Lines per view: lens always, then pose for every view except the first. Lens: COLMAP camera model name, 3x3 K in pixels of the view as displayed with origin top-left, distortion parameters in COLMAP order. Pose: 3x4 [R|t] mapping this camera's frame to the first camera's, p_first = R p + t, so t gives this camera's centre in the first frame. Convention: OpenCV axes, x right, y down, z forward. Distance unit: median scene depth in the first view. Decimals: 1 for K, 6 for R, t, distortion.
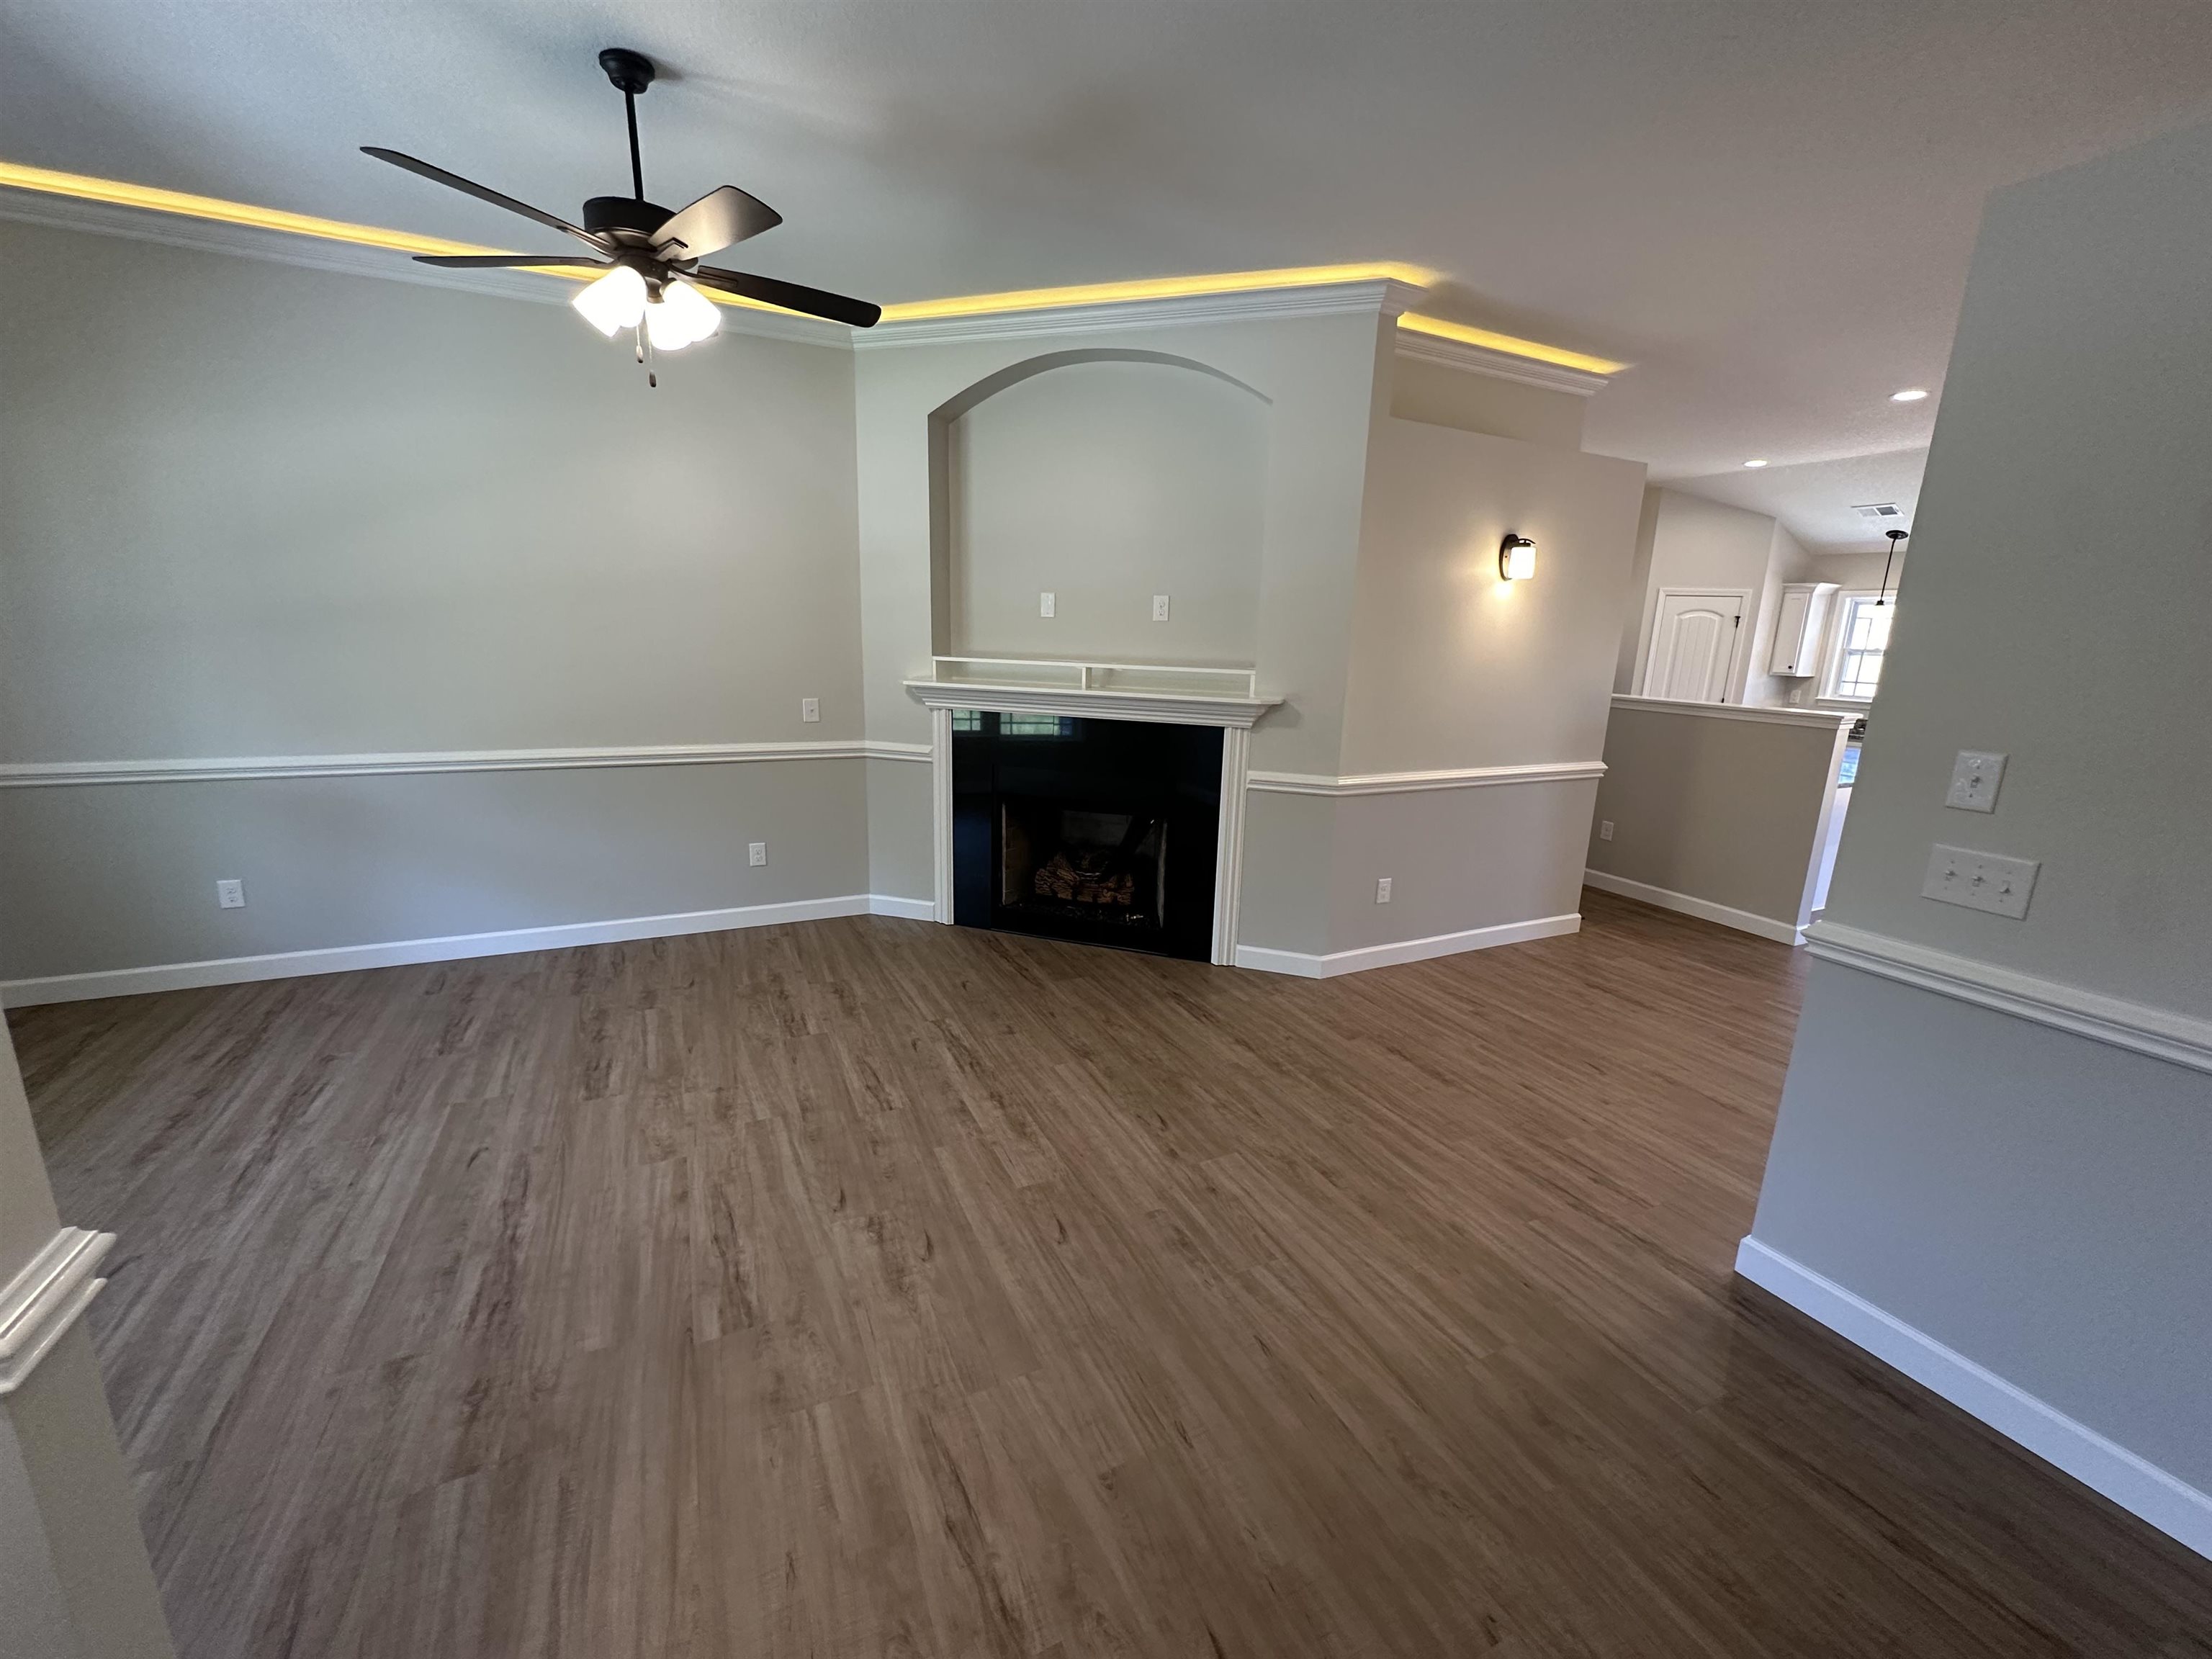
lens RADIAL K [[881.6, 0, 1110.0], [0, 881.6, 832.0], [0, 0, 1]] dist [-0.003618, 0.000320]
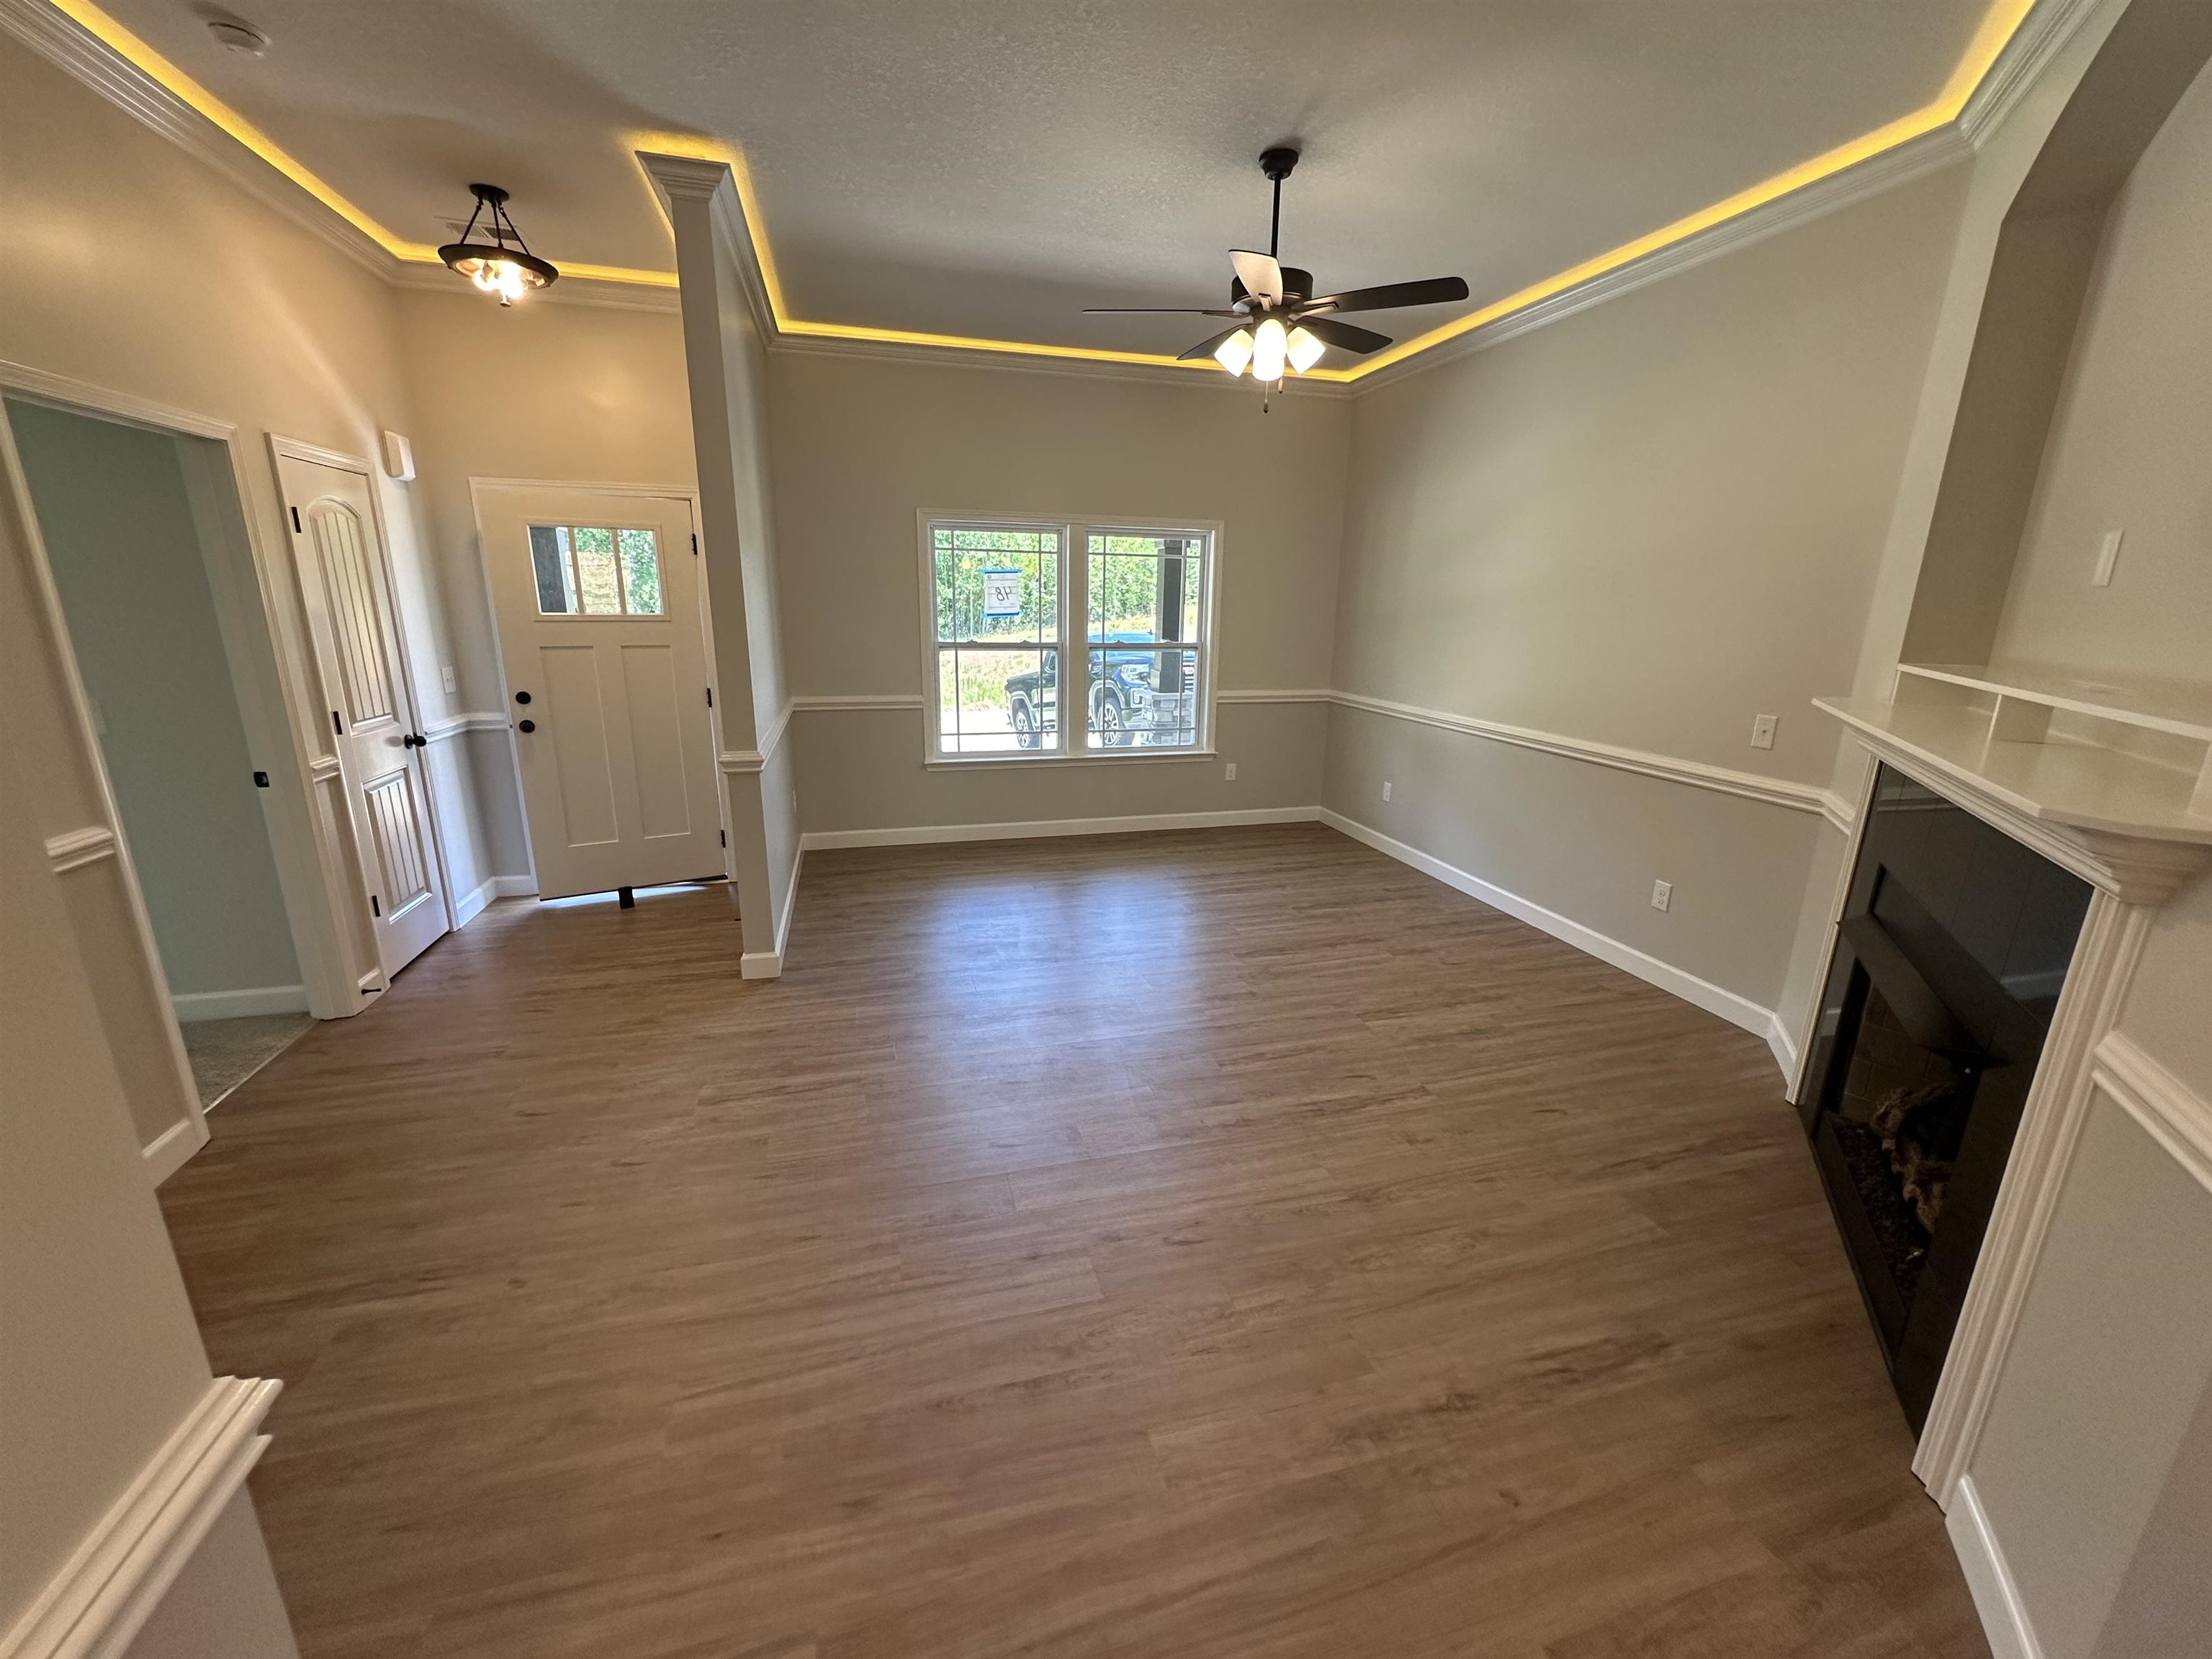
lens RADIAL K [[881.6, 0, 1109.4], [0, 881.6, 835.9], [0, 0, 1]] dist [-0.003618, 0.000320]
pose [[-0.176204, 0.224925, -0.958312, 0.779412], [-0.241099, 0.934029, 0.263556, -0.199607], [0.954371, 0.277487, -0.110351, 0.995988]]
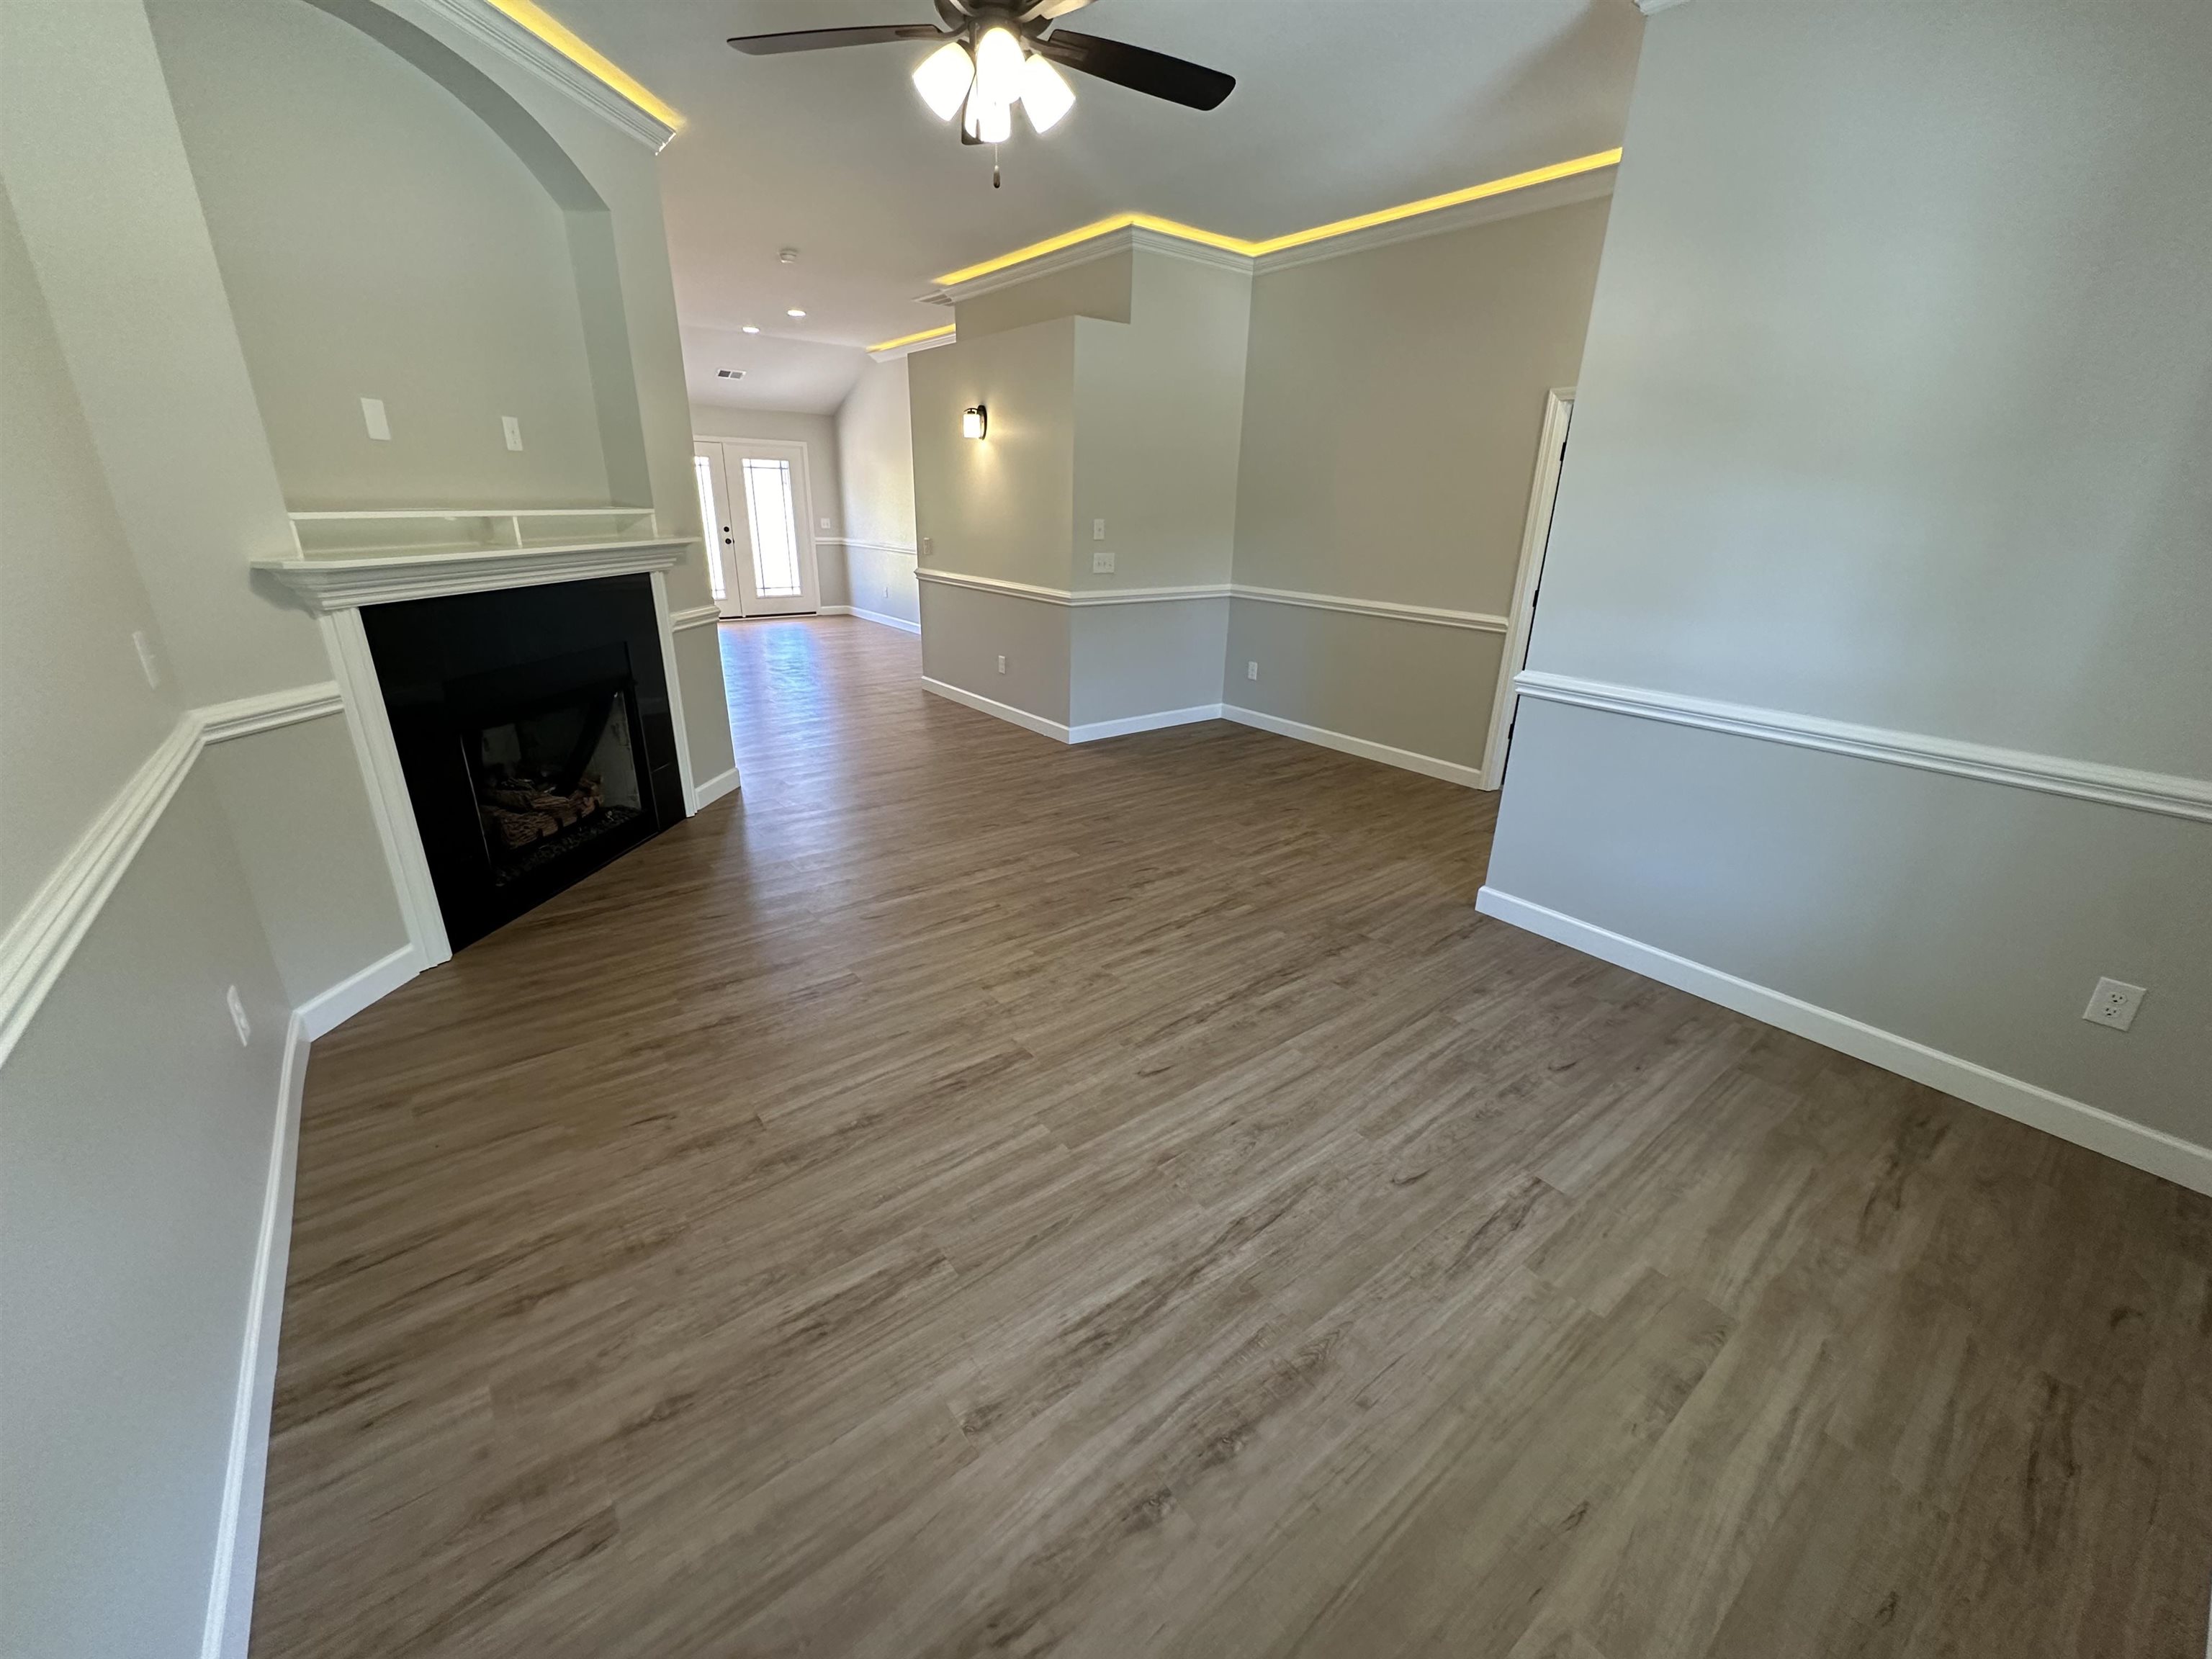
lens RADIAL K [[881.6, 0, 1108.8], [0, 881.6, 827.8], [0, 0, 1]] dist [-0.003618, 0.000320]
pose [[-0.207893, -0.371931, 0.904681, -1.424612], [0.189353, 0.892091, 0.410268, -0.255038], [-0.959649, 0.256596, -0.115033, 1.053820]]
